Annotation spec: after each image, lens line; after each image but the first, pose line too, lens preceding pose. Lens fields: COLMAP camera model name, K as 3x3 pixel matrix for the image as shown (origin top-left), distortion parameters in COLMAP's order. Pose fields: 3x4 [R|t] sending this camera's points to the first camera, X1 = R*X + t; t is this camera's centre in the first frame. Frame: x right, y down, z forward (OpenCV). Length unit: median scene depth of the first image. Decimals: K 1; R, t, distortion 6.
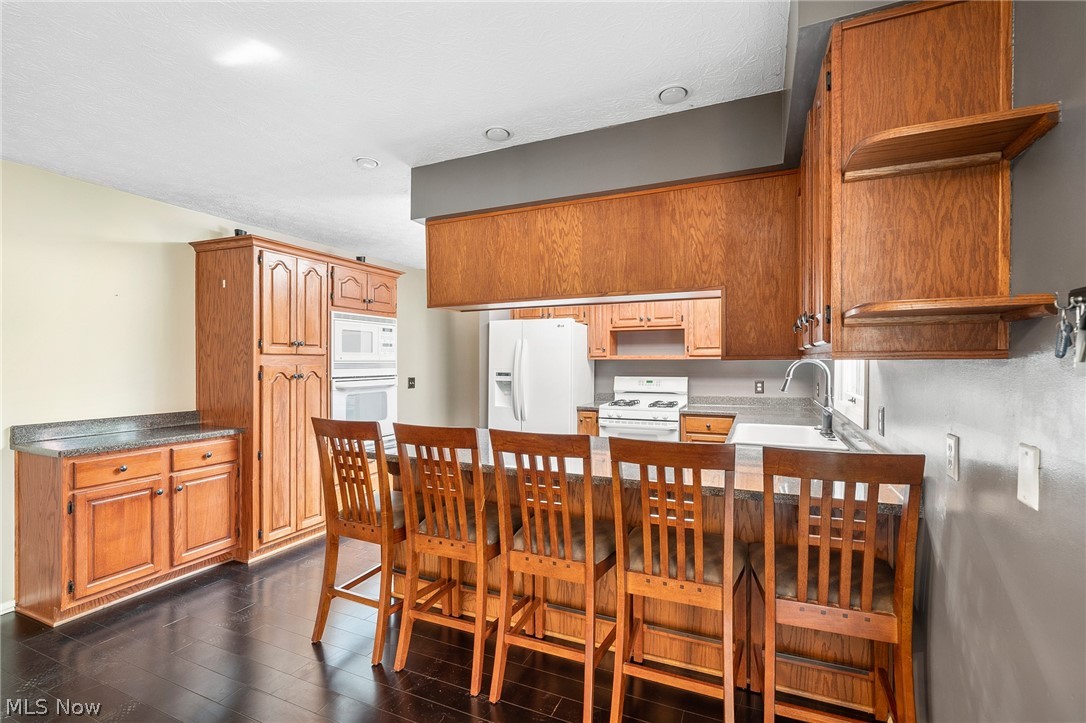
lens RADIAL K [[489.2, 0, 537.2], [0, 489.2, 365.1], [0, 0, 1]] dist [-0.000356, 0.000330]
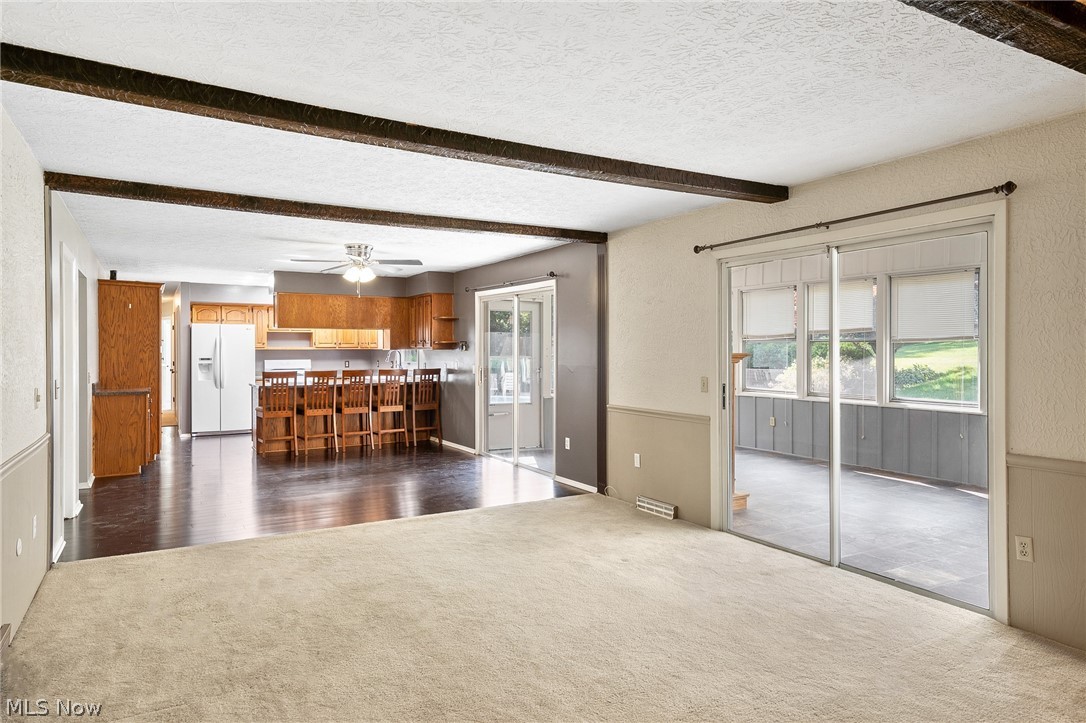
lens RADIAL K [[665.4, 0, 537.1], [0, 665.4, 356.0], [0, 0, 1]] dist [0.024089, 0.004069]
pose [[0.580741, -0.007373, 0.814055, -1.804182], [0.008468, 0.999960, 0.003016, 0.017588], [-0.814044, 0.005141, 0.580780, -1.624951]]
